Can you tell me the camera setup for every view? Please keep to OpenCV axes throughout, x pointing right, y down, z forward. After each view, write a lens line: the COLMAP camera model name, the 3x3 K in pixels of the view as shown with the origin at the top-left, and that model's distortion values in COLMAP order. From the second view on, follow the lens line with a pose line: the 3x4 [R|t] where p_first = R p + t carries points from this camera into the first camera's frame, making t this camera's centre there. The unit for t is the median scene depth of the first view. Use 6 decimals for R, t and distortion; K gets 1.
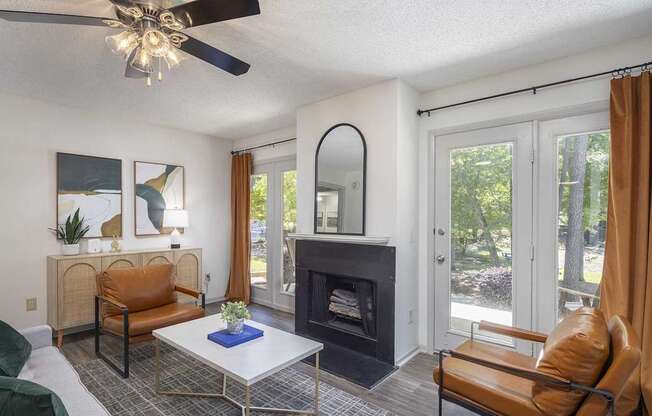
lens RADIAL K [[321.5, 0, 326.0], [0, 321.5, 218.0], [0, 0, 1]] dist [0.000344, -0.000101]
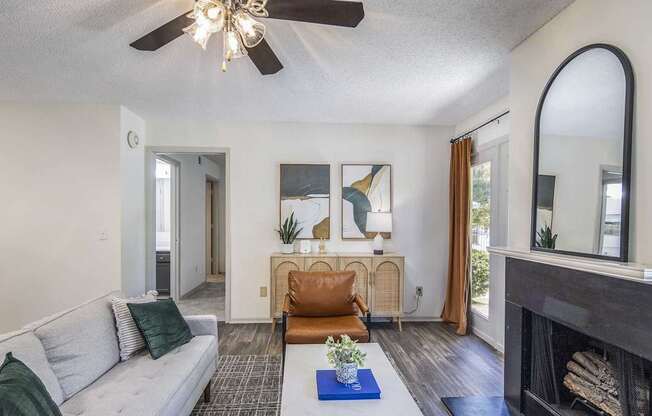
lens RADIAL K [[333.8, 0, 325.6], [0, 333.8, 223.5], [0, 0, 1]] dist [-0.000837, -0.001051]
pose [[0.688545, 0.015224, -0.725034, 0.131867], [-0.011127, 0.999884, 0.010429, -0.003457], [0.725108, 0.000887, 0.688634, 0.255577]]
